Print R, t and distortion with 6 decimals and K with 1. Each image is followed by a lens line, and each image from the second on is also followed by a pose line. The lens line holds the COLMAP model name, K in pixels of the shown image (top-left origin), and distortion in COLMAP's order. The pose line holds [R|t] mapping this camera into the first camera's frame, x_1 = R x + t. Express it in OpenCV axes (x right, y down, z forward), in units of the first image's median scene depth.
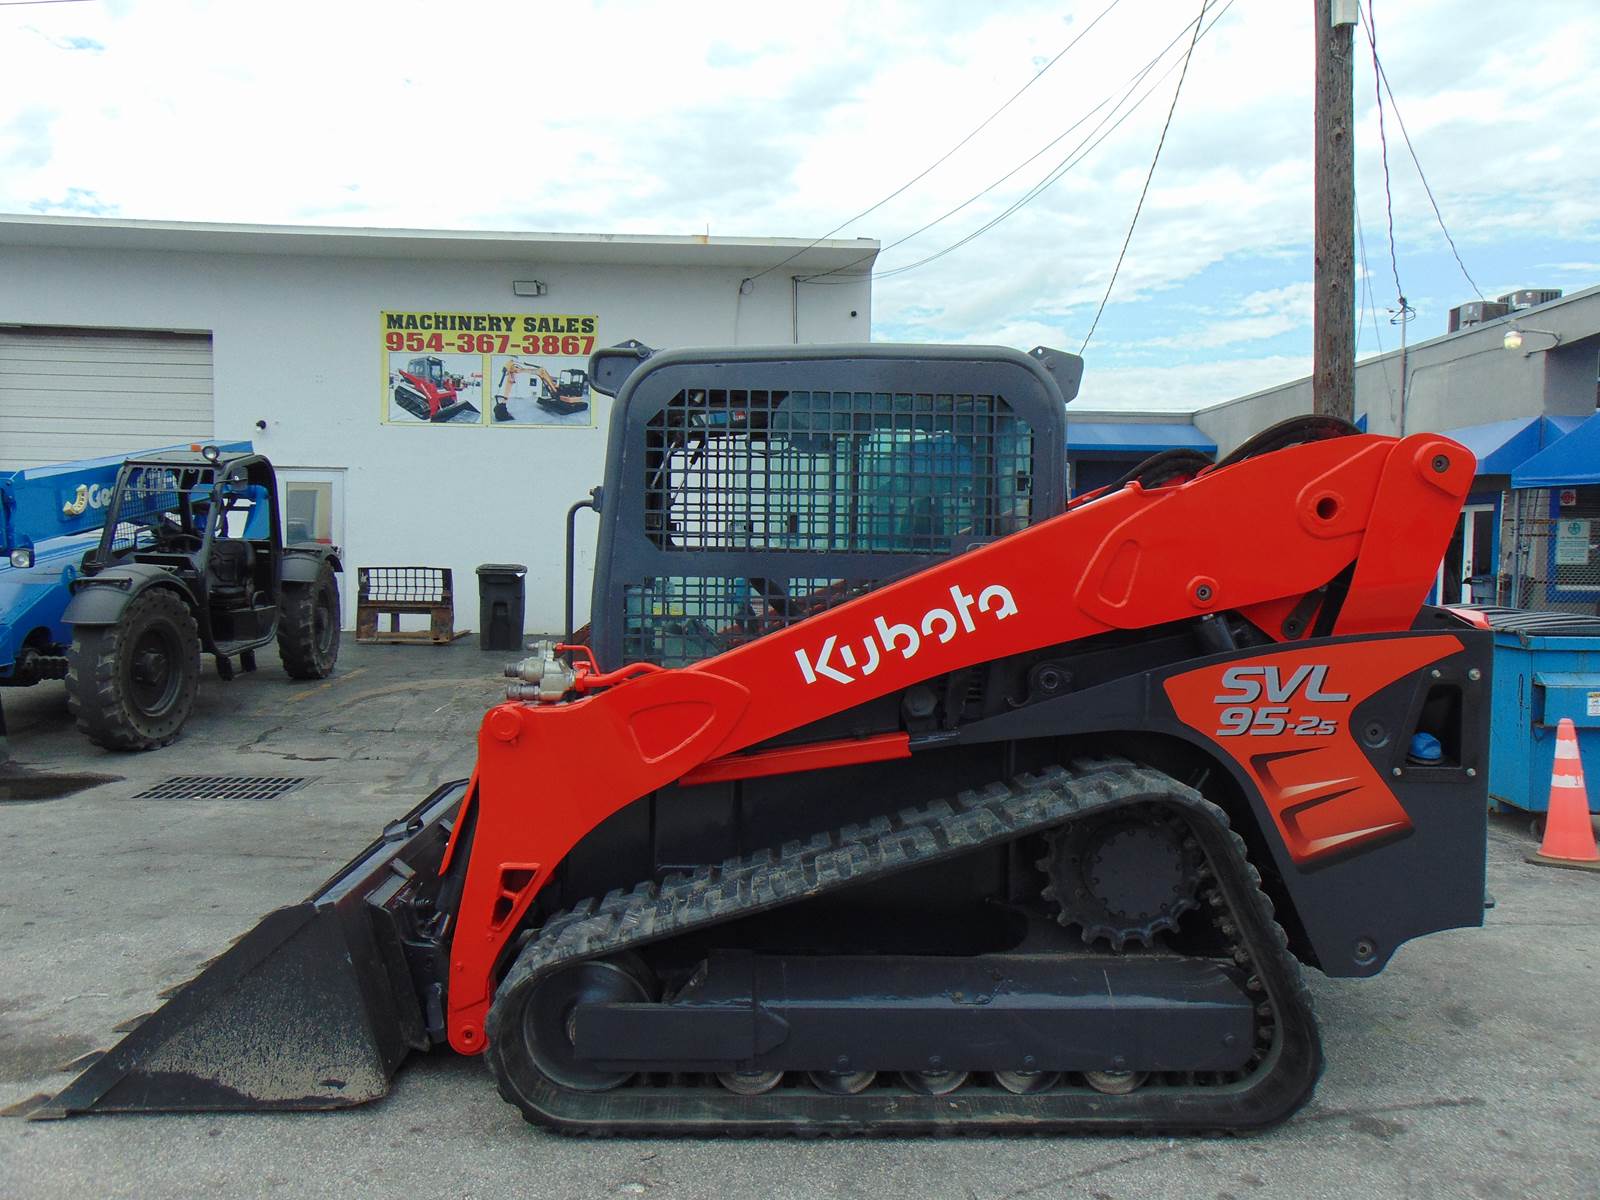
lens RADIAL K [[1192.7, 0, 806.4], [0, 1192.7, 604.0], [0, 0, 1]] dist [-0.026532, 0.072133]
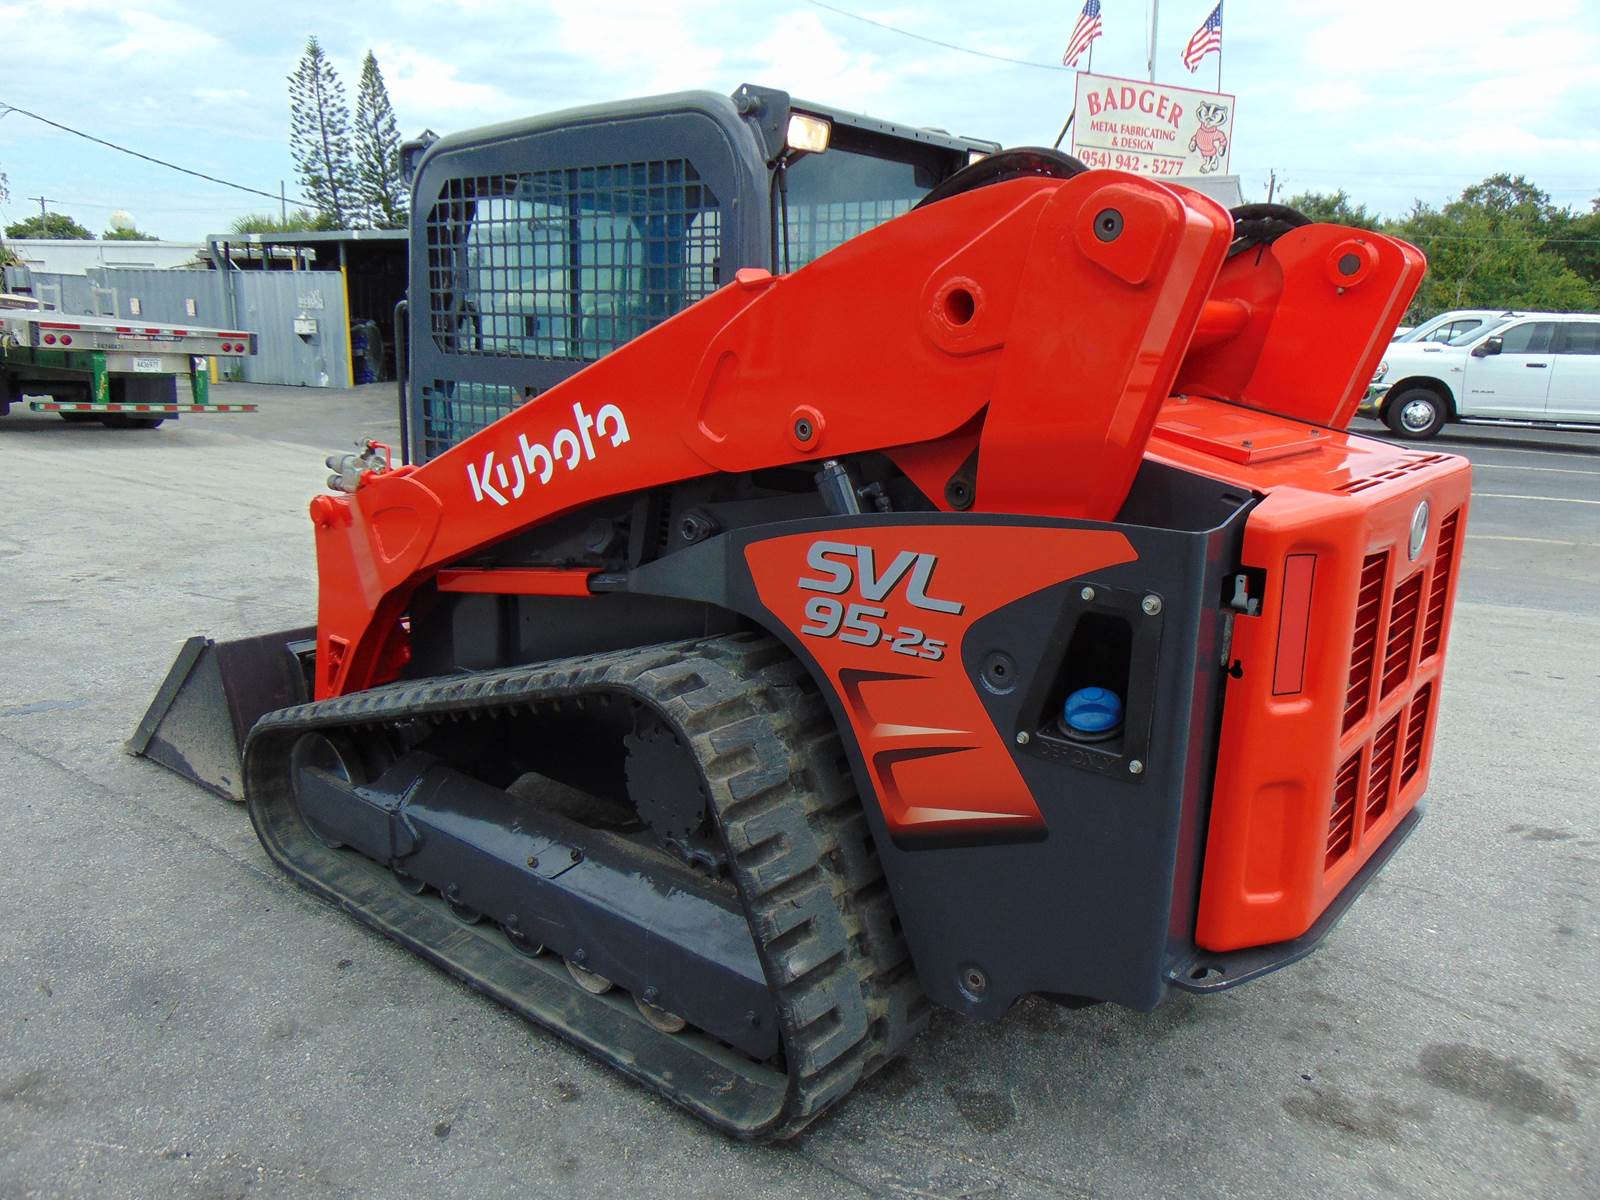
lens RADIAL K [[1192.7, 0, 817.6], [0, 1192.7, 598.9], [0, 0, 1]] dist [-0.026532, 0.072133]
pose [[0.754762, 0.153881, -0.637695, 0.807054], [-0.042648, 0.981552, 0.186378, -0.043434], [0.654611, -0.113475, 0.747401, 0.468786]]
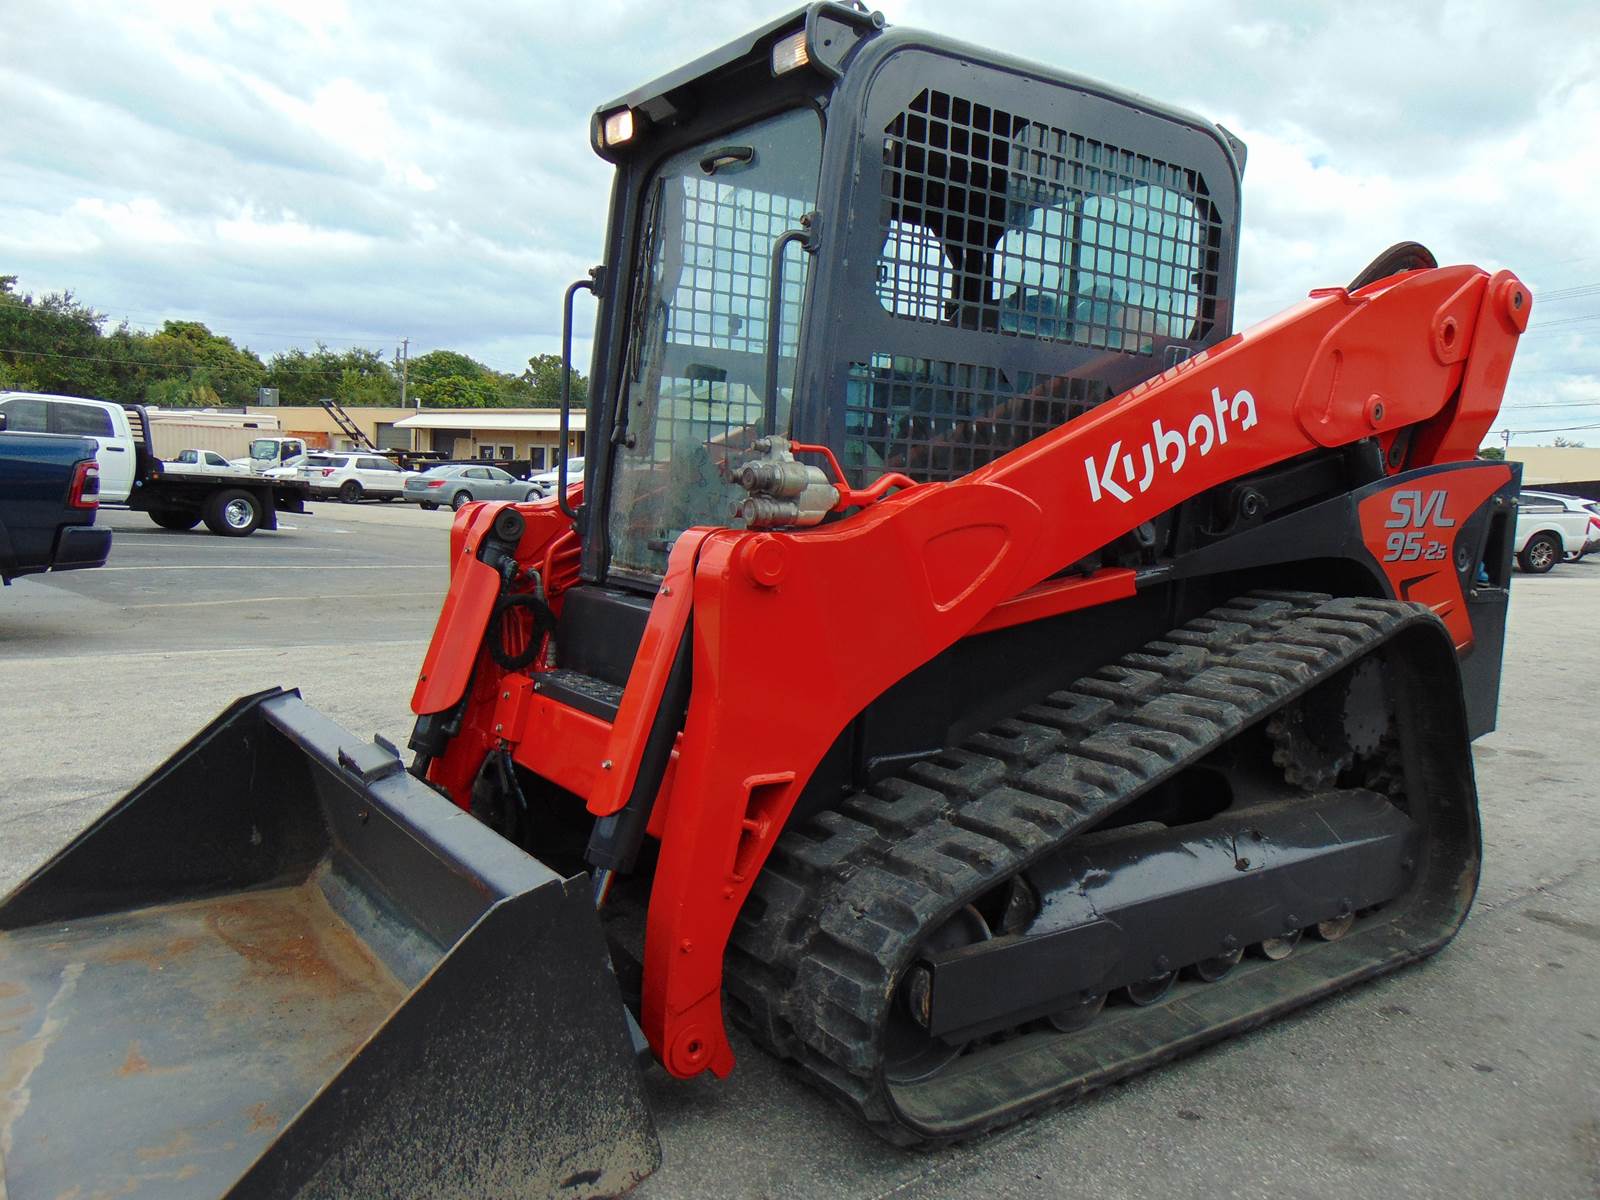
lens RADIAL K [[1192.7, 0, 809.1], [0, 1192.7, 603.5], [0, 0, 1]] dist [-0.026532, 0.072133]
pose [[0.827141, -0.035354, 0.560881, -0.591085], [-0.006329, 0.997370, 0.072201, 0.077792], [-0.561959, -0.063270, 0.824742, 0.457289]]
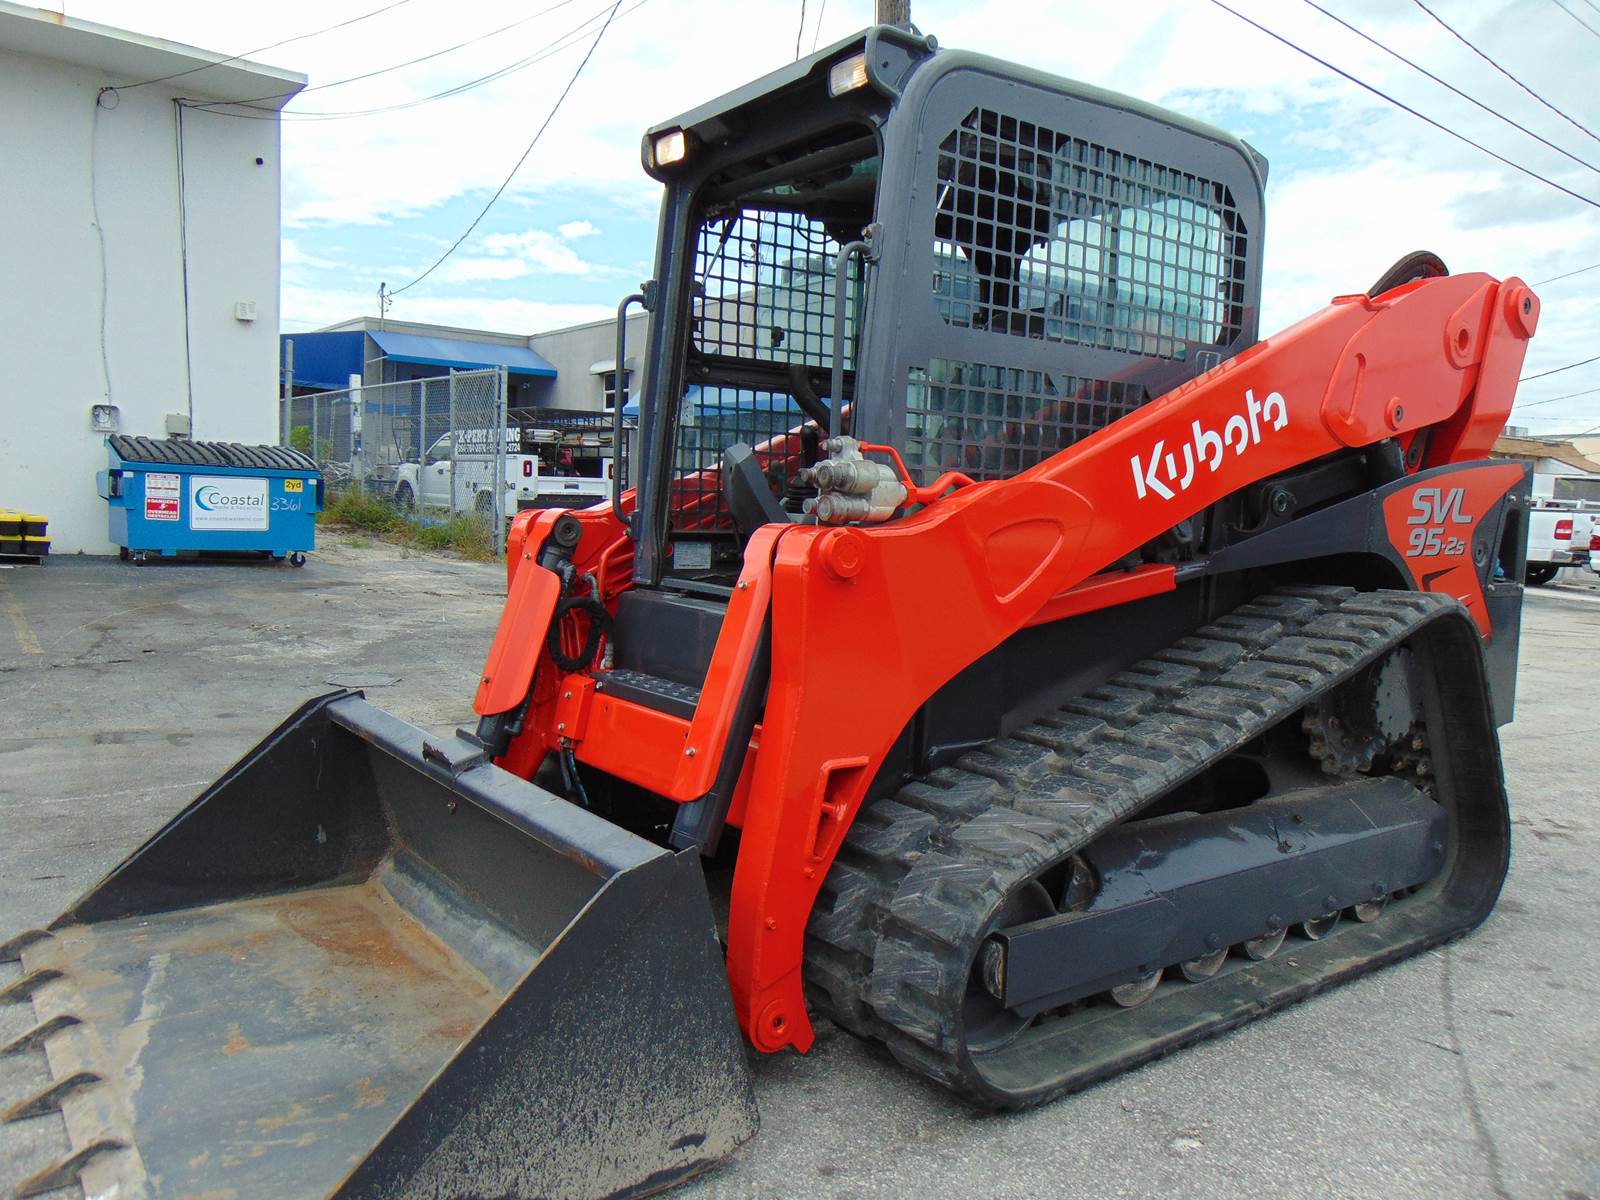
lens RADIAL K [[1192.7, 0, 801.3], [0, 1192.7, 601.9], [0, 0, 1]] dist [-0.026532, 0.072133]
pose [[0.822389, -0.035213, 0.567835, -0.652460], [0.005009, 0.998492, 0.054665, 0.091324], [-0.568904, -0.042112, 0.821325, 0.459373]]
